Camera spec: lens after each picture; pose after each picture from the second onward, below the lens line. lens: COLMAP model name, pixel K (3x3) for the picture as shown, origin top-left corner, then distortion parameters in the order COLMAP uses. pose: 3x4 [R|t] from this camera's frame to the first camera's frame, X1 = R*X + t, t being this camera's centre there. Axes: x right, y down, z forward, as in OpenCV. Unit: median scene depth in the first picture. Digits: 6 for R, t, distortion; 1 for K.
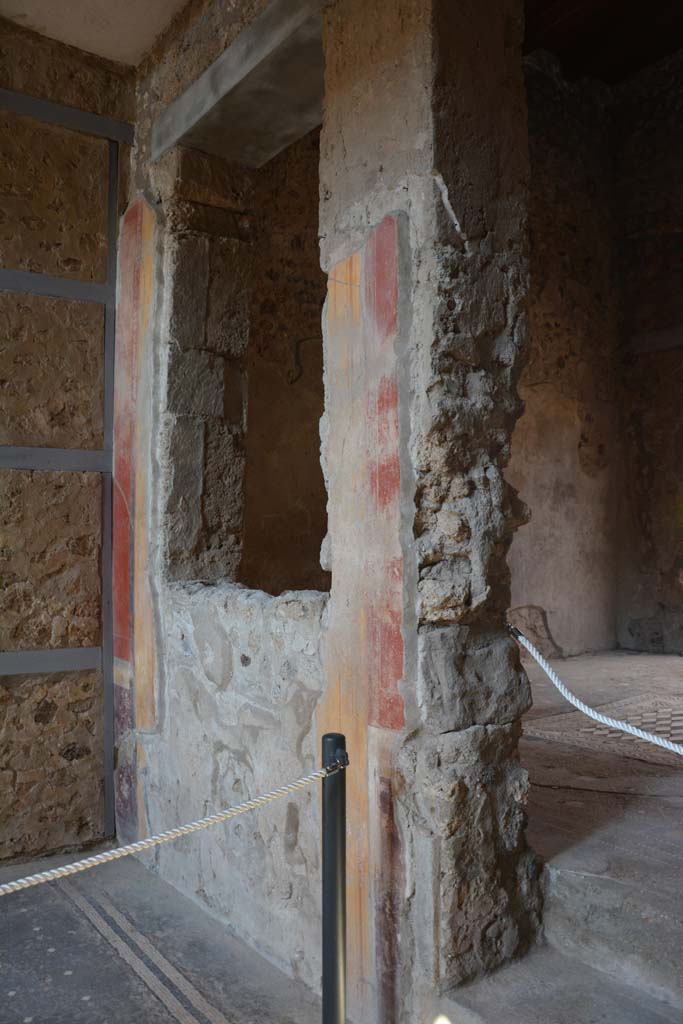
lens RADIAL K [[832.0, 0, 341.5], [0, 832.0, 512.0], [0, 0, 1]] dist [-0.152693, 0.150847]
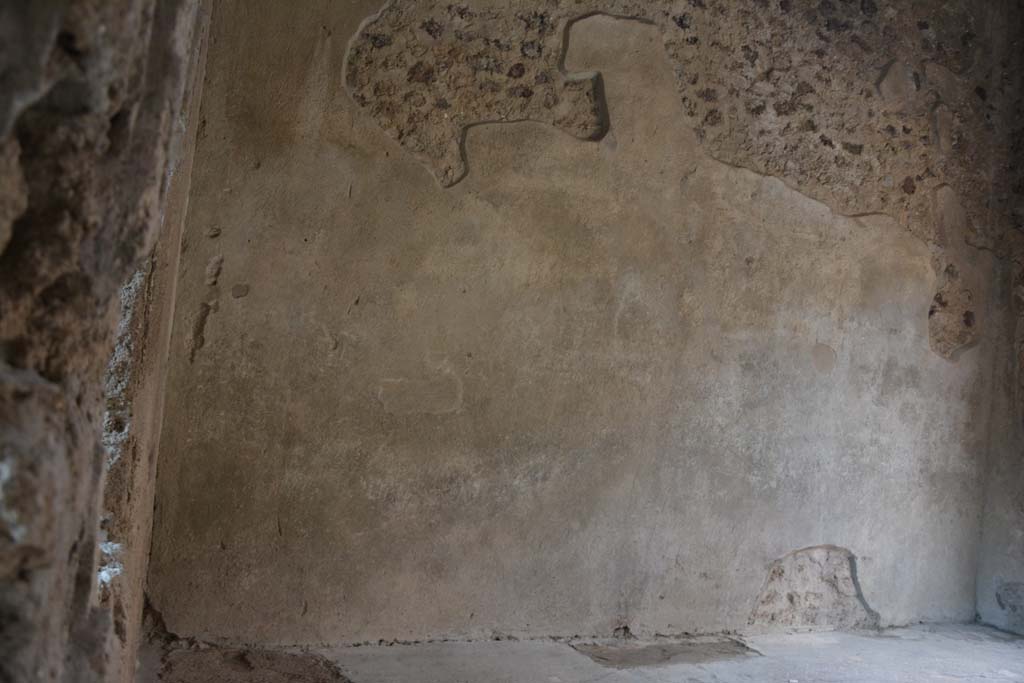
lens RADIAL K [[832.0, 0, 512.0], [0, 832.0, 341.5], [0, 0, 1]] dist [-0.152693, 0.150847]
pose [[0.964796, 0.070999, -0.253235, 0.257836], [-0.079350, 0.996584, -0.022903, -0.028220], [0.250744, 0.042191, 0.967134, 0.566091]]
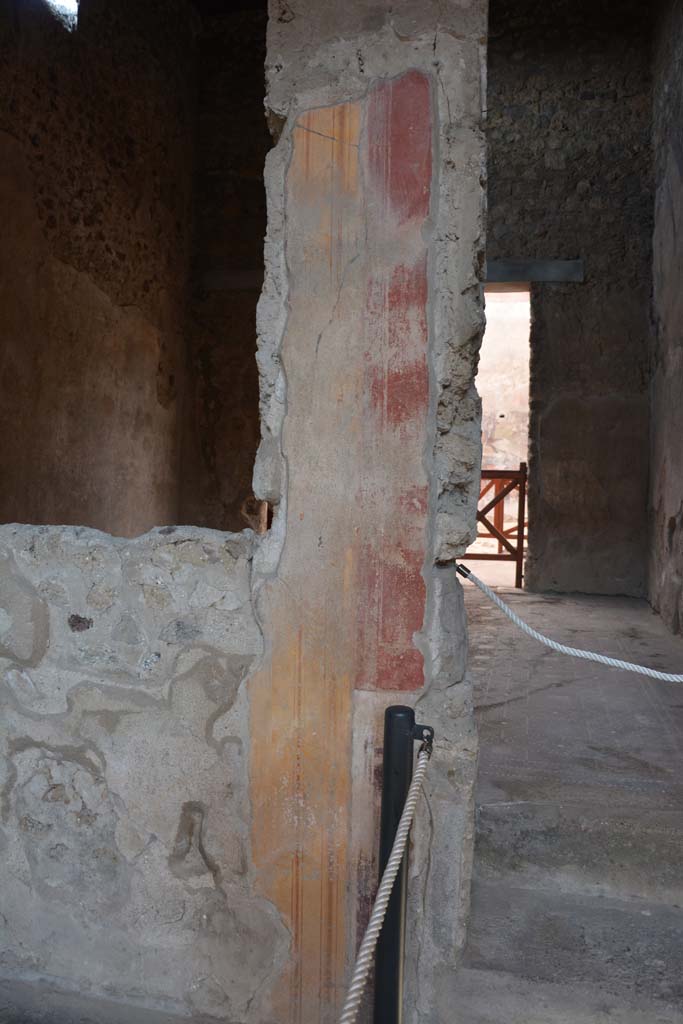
lens RADIAL K [[798.4, 0, 341.5], [0, 798.4, 512.0], [0, 0, 1]] dist [-0.161677, 0.121410]
pose [[0.756954, -0.000171, 0.653468, -0.314371], [-0.055012, 0.996433, 0.063985, 0.020421], [-0.651148, -0.084382, 0.754245, 0.272324]]
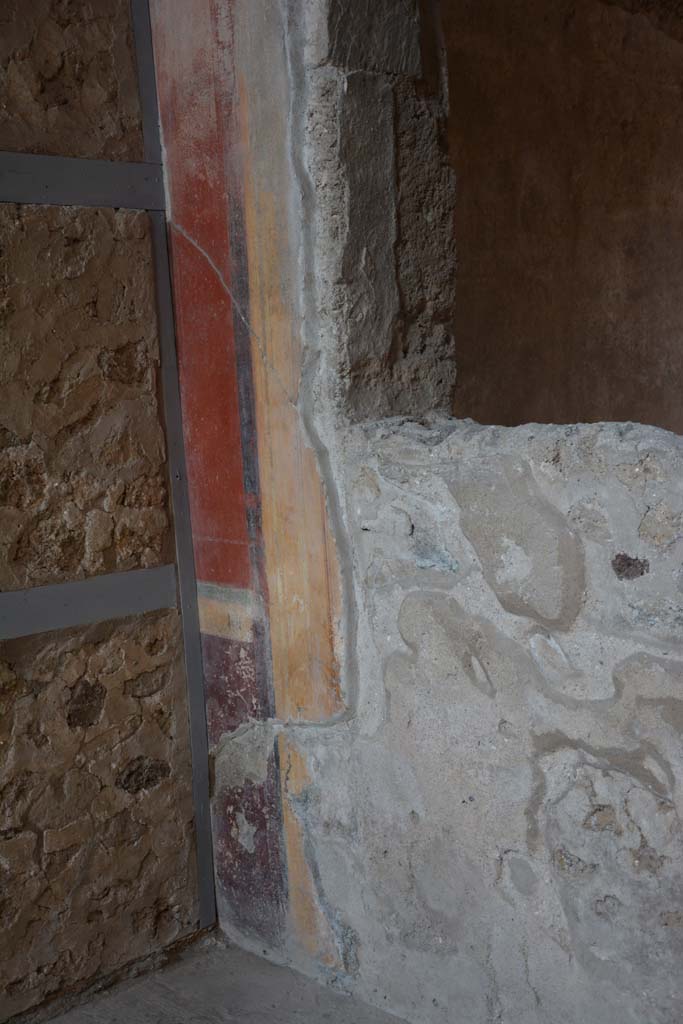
lens RADIAL K [[1254.0, 0, 341.5], [0, 1254.0, 512.0], [0, 0, 1]] dist [-0.000546, 0.500700]
pose [[0.988721, -0.067614, 0.133639, -0.305381], [0.047341, 0.987636, 0.149444, 0.023262], [-0.142091, -0.141432, 0.979697, 0.243371]]
